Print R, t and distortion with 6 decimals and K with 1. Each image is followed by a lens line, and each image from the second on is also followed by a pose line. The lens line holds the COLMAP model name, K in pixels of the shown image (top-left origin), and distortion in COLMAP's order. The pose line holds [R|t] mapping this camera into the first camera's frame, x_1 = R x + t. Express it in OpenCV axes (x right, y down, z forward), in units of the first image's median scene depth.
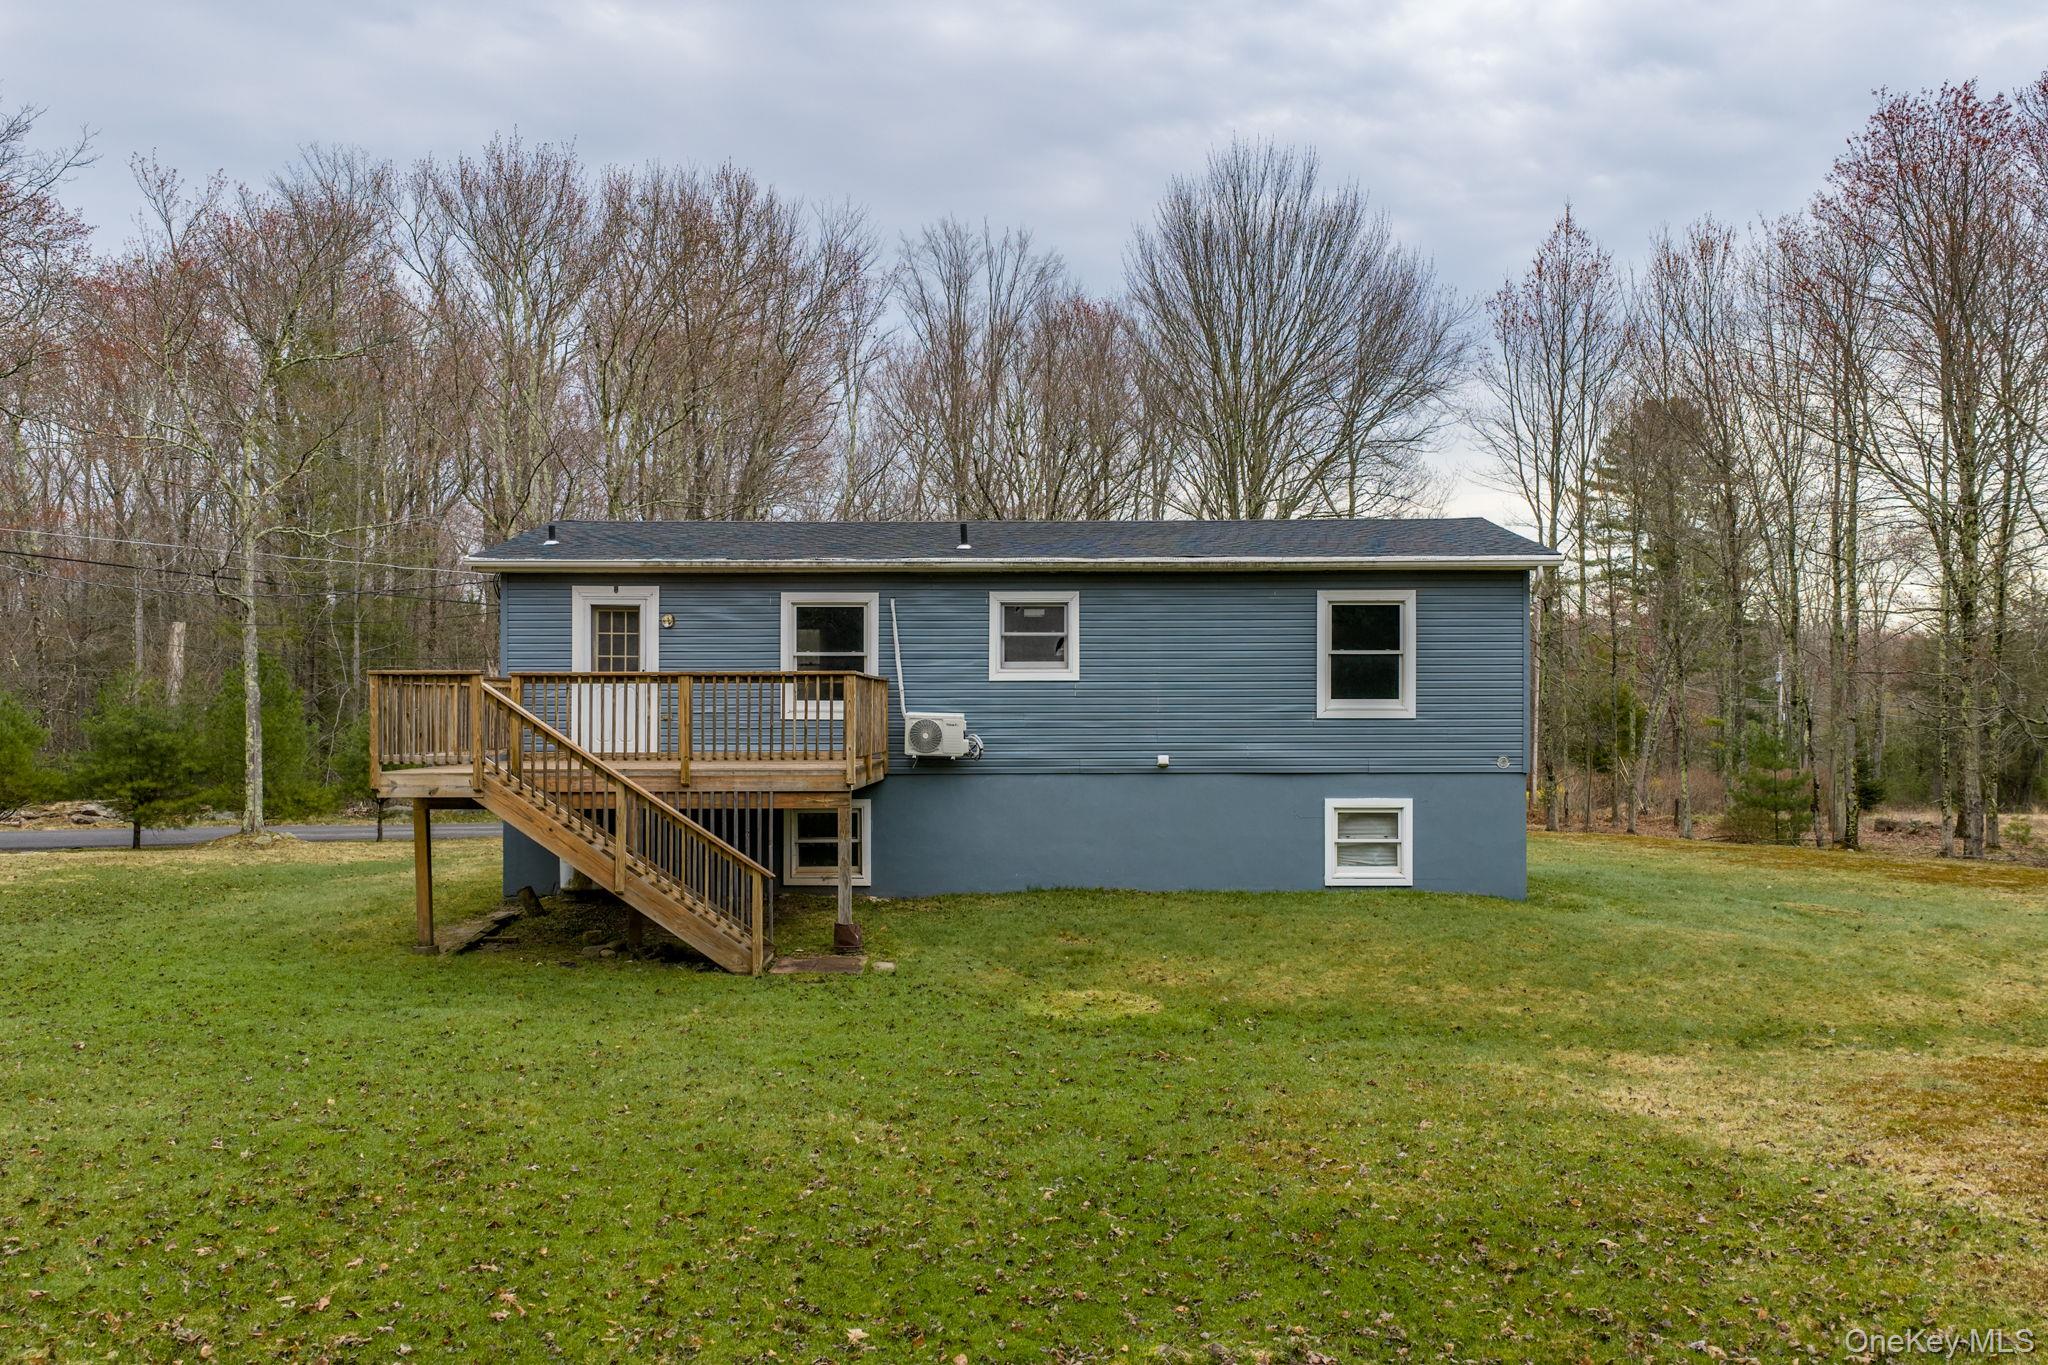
lens RADIAL K [[1698.4, 0, 1024.0], [0, 1698.4, 682.5], [0, 0, 1]] dist [0.008975, -0.006346]
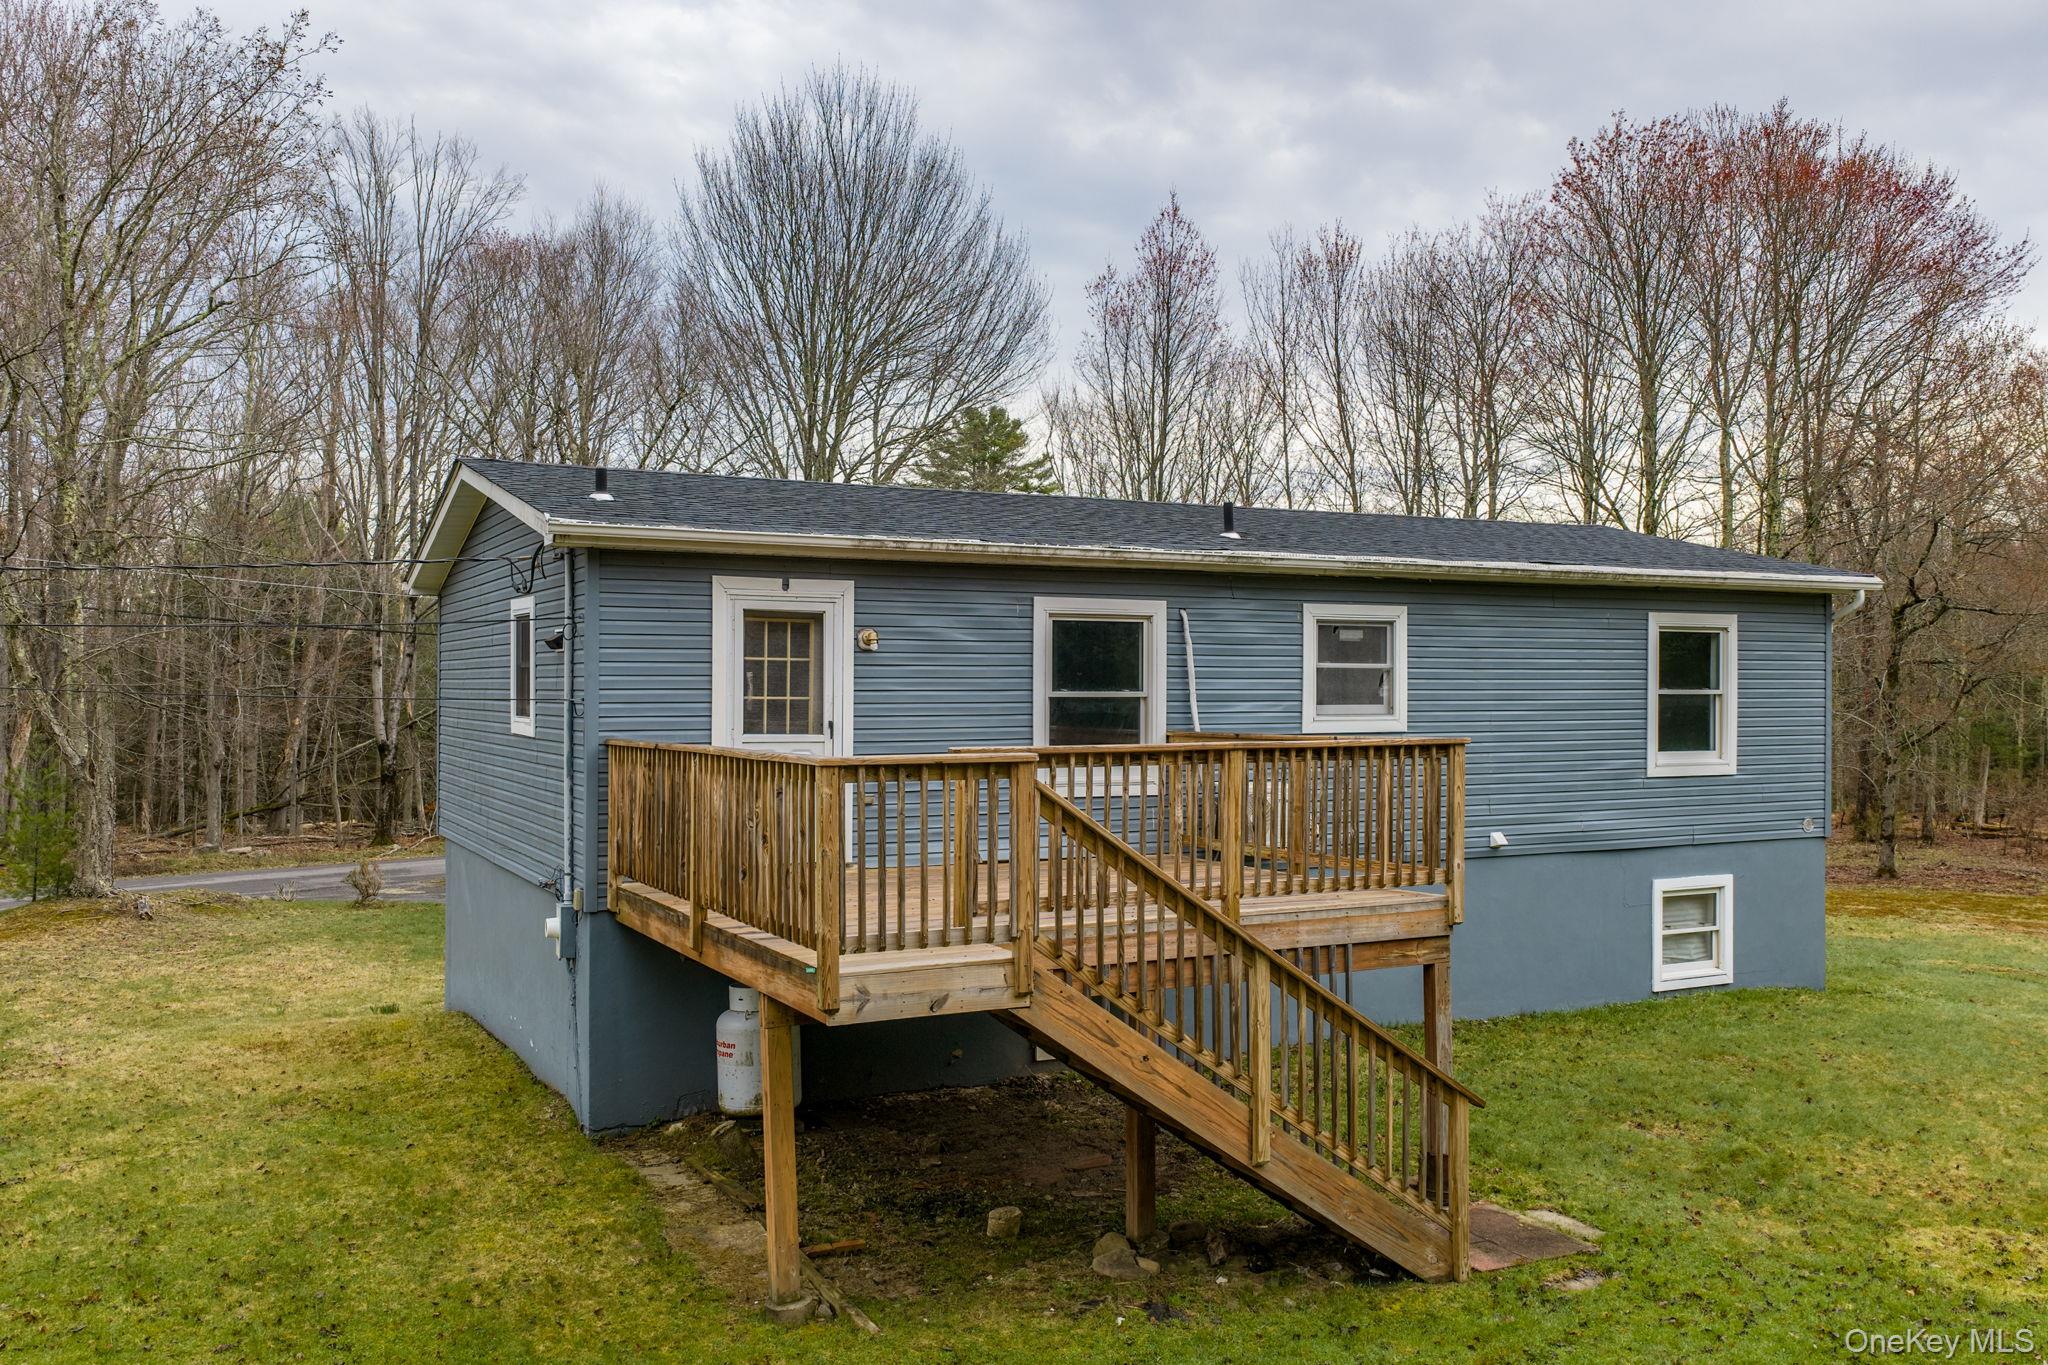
lens RADIAL K [[1698.4, 0, 1024.0], [0, 1698.4, 682.5], [0, 0, 1]] dist [0.008975, -0.006346]
pose [[0.887379, 0.003060, 0.461030, -0.437223], [-0.005707, 0.999974, 0.004347, -0.023877], [-0.461005, -0.006489, 0.887374, 0.442647]]
